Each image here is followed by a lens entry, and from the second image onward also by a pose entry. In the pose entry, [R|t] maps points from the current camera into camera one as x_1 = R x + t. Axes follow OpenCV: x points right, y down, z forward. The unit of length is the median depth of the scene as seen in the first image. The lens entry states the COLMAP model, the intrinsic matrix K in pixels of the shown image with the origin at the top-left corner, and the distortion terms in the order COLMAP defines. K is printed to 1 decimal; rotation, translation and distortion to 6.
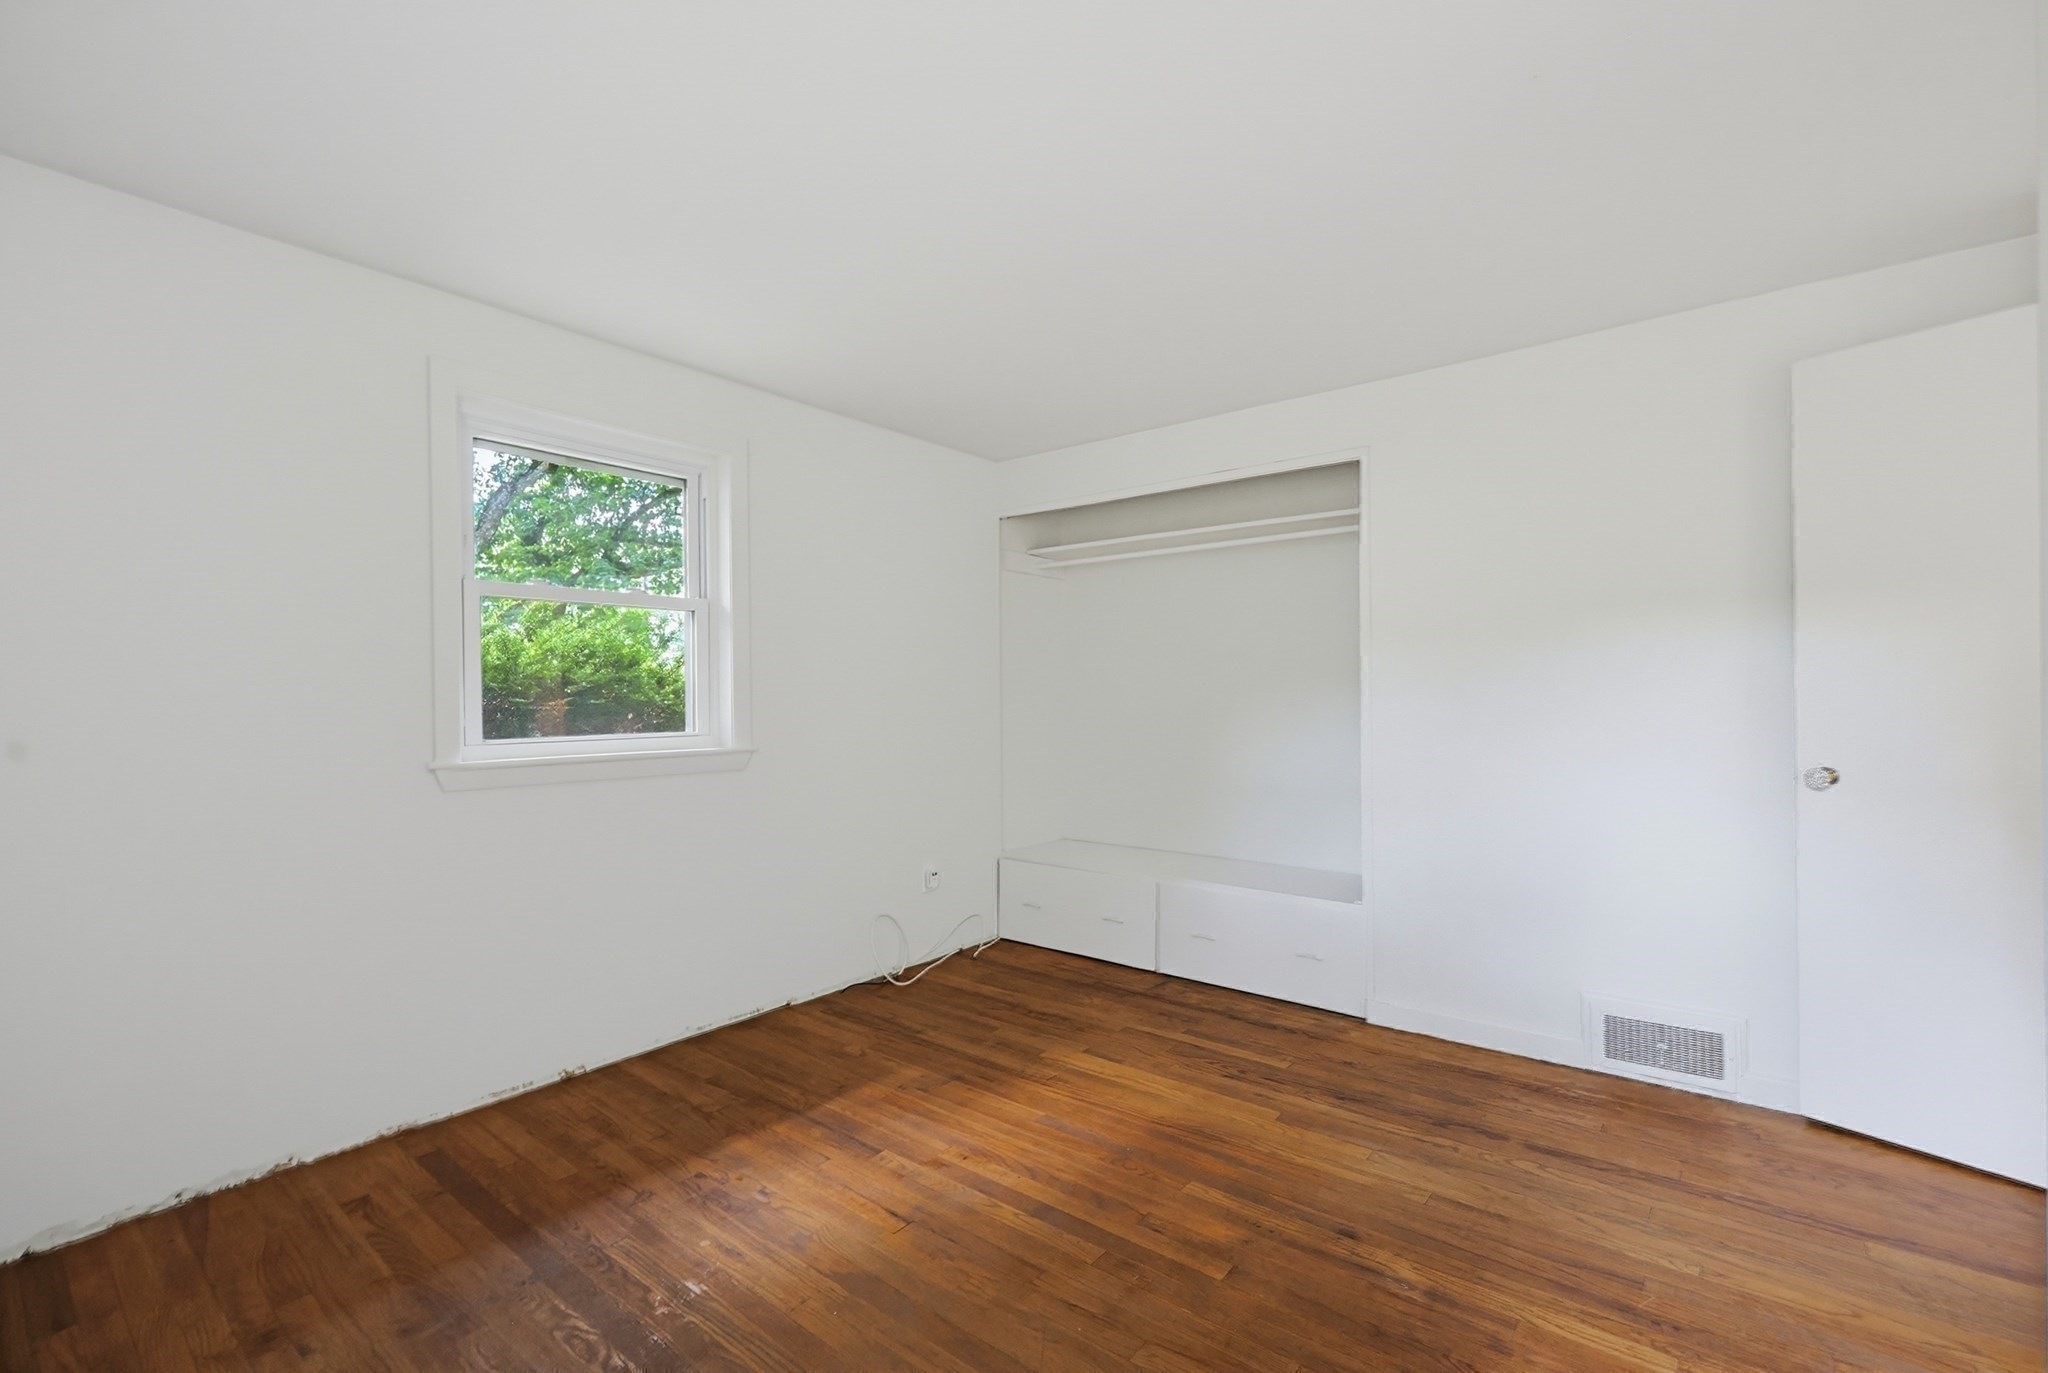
lens RADIAL K [[863.7, 0, 1035.4], [0, 863.7, 689.7], [0, 0, 1]] dist [0.000606, -0.000172]
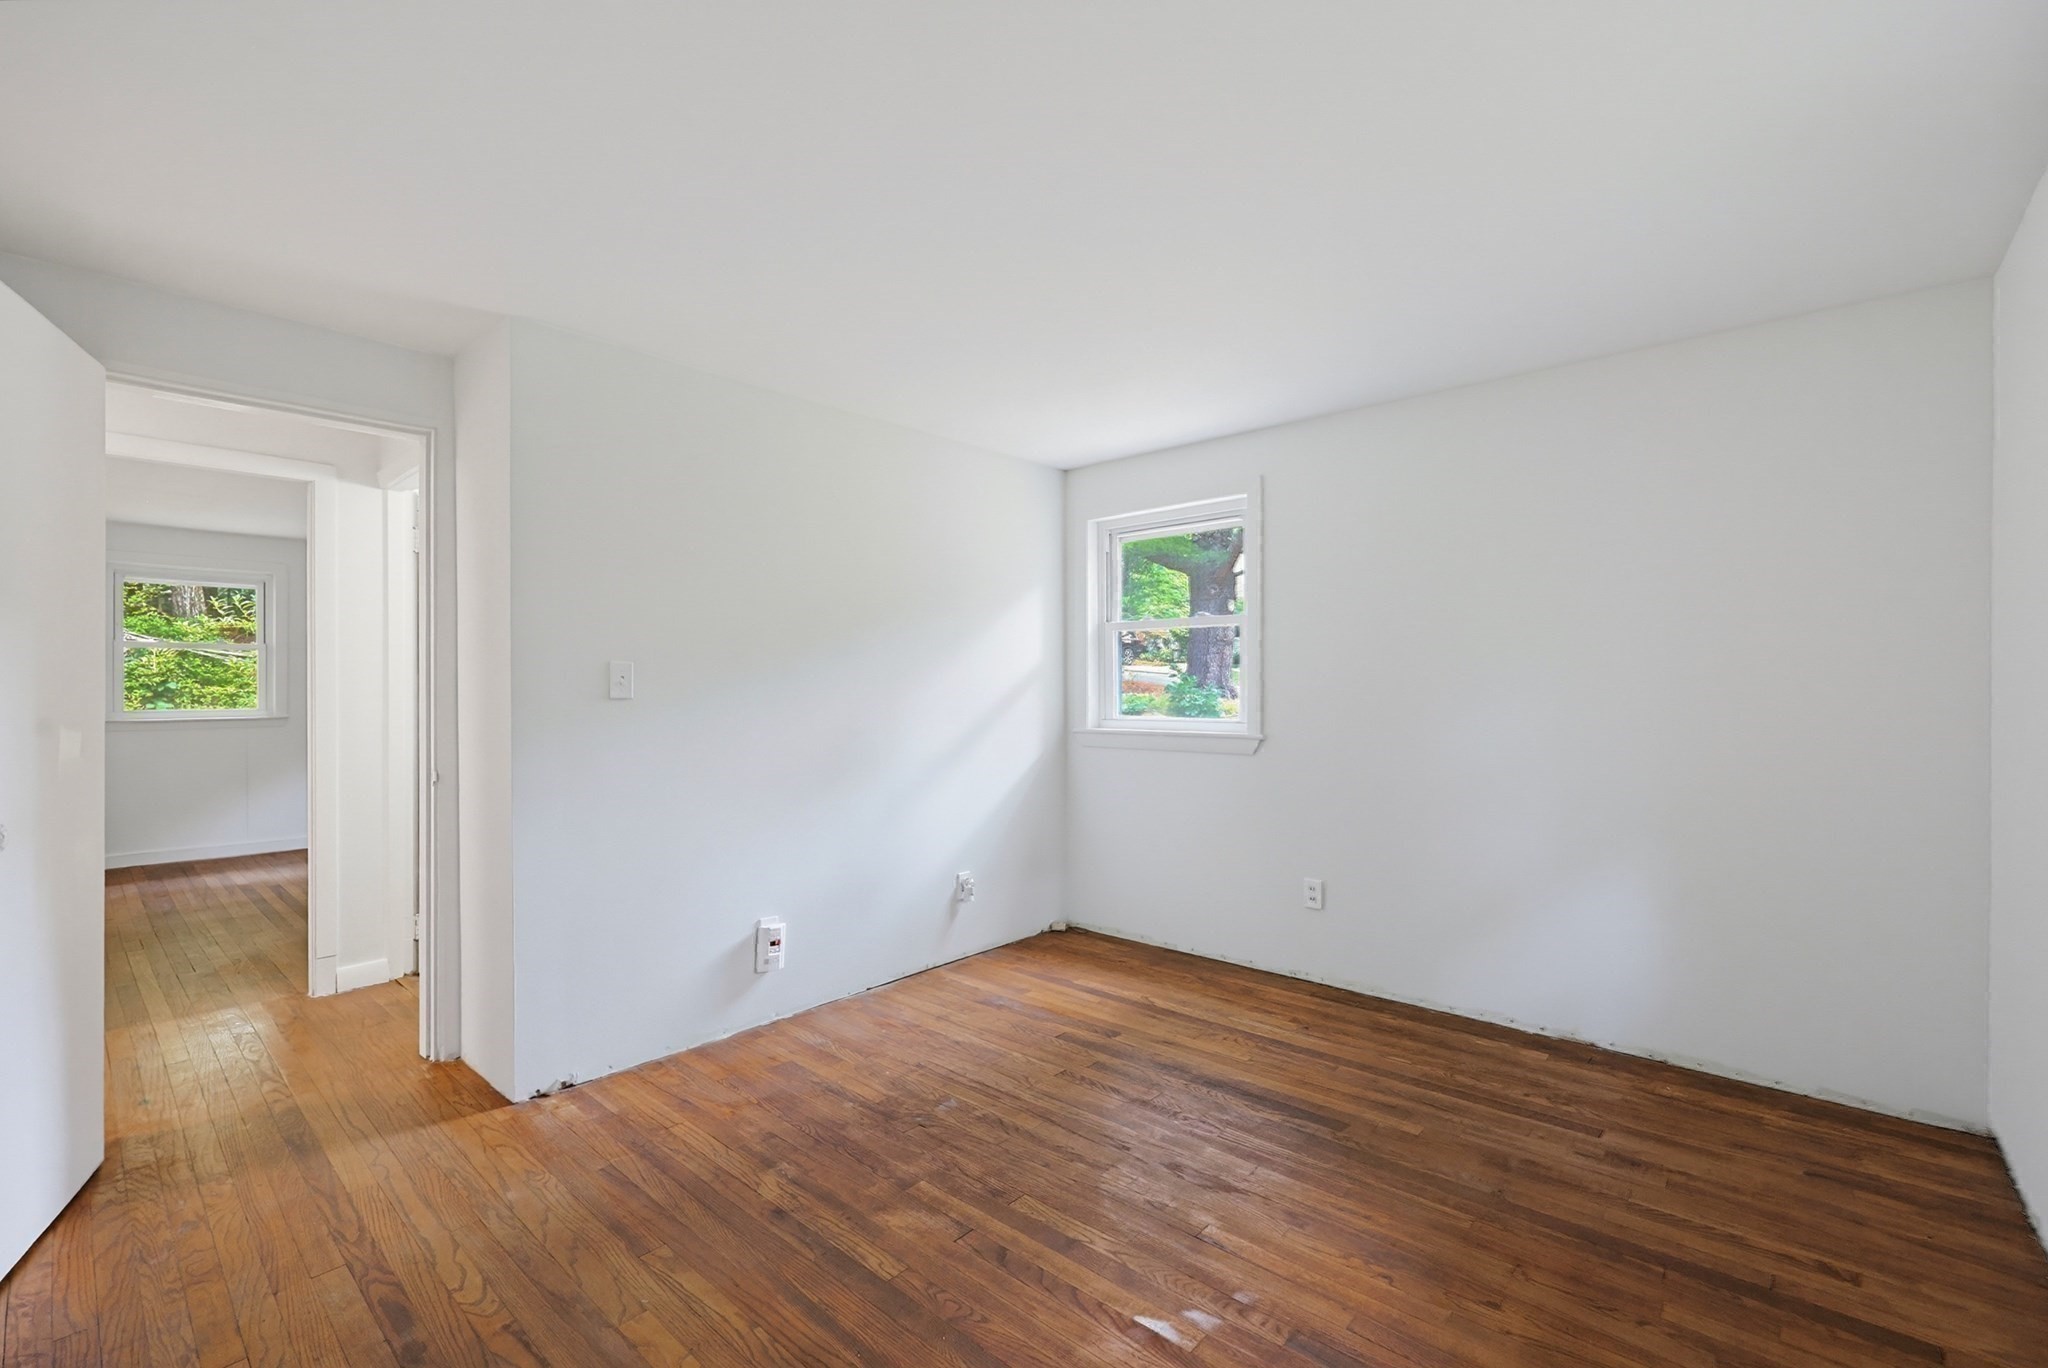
lens RADIAL K [[863.7, 0, 1035.4], [0, 863.7, 687.2], [0, 0, 1]] dist [0.000606, -0.000172]
pose [[-0.998709, 0.014182, 0.048777, -0.014439], [0.013696, 0.999853, -0.010290, -0.007946], [-0.048916, -0.009609, -0.998757, 2.015803]]
